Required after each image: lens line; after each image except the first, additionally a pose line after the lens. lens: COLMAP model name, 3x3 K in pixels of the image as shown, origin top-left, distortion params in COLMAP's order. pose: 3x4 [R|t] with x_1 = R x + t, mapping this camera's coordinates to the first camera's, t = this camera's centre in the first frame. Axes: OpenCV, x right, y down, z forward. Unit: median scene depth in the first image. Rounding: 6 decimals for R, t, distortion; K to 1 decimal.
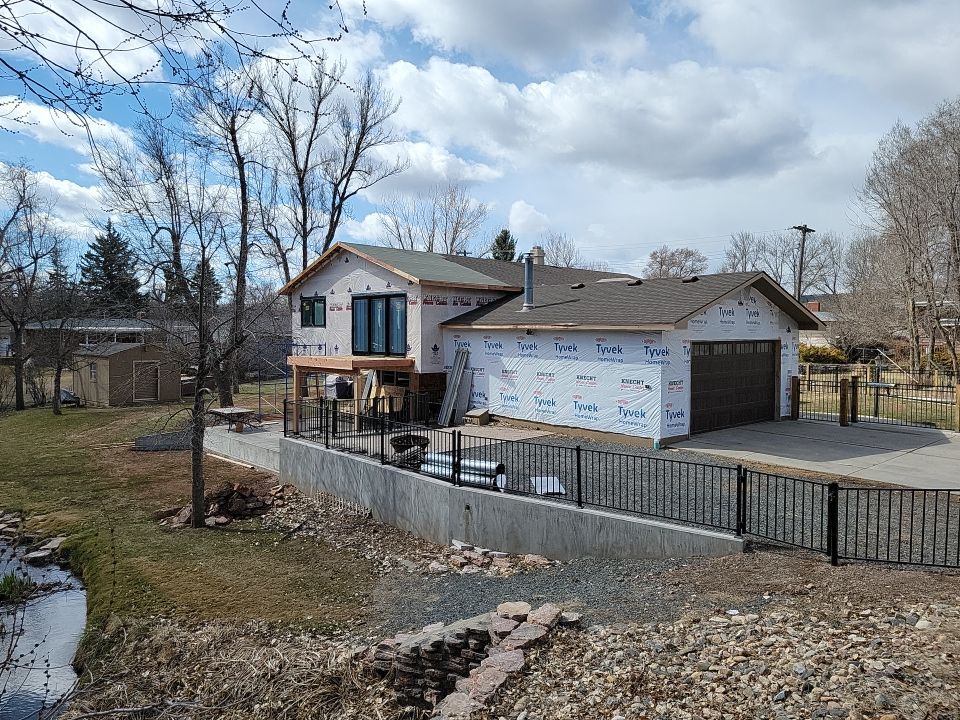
lens RADIAL K [[642.8, 0, 483.3], [0, 642.8, 356.8], [0, 0, 1]] dist [0.004455, 0.001235]
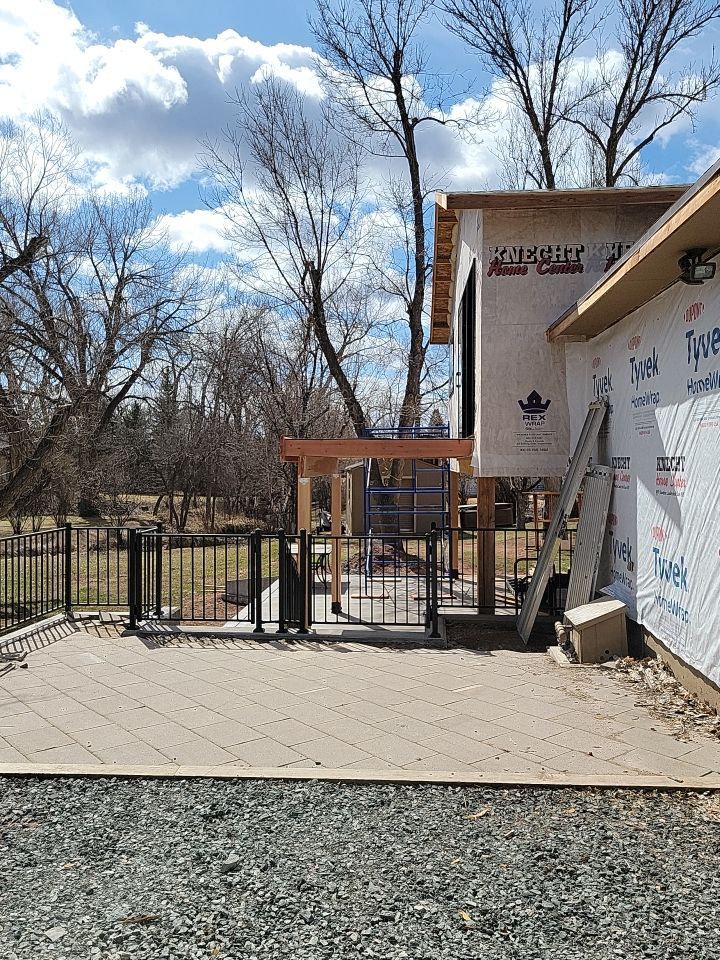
lens RADIAL K [[798.0, 0, 359.8], [0, 798.0, 481.8], [0, 0, 1]] dist [0.062896, -0.055033]
pose [[0.686695, 0.006125, -0.726920, 0.168767], [-0.015614, 0.999858, -0.006324, 0.031640], [0.726778, 0.015693, 0.686694, 0.652975]]
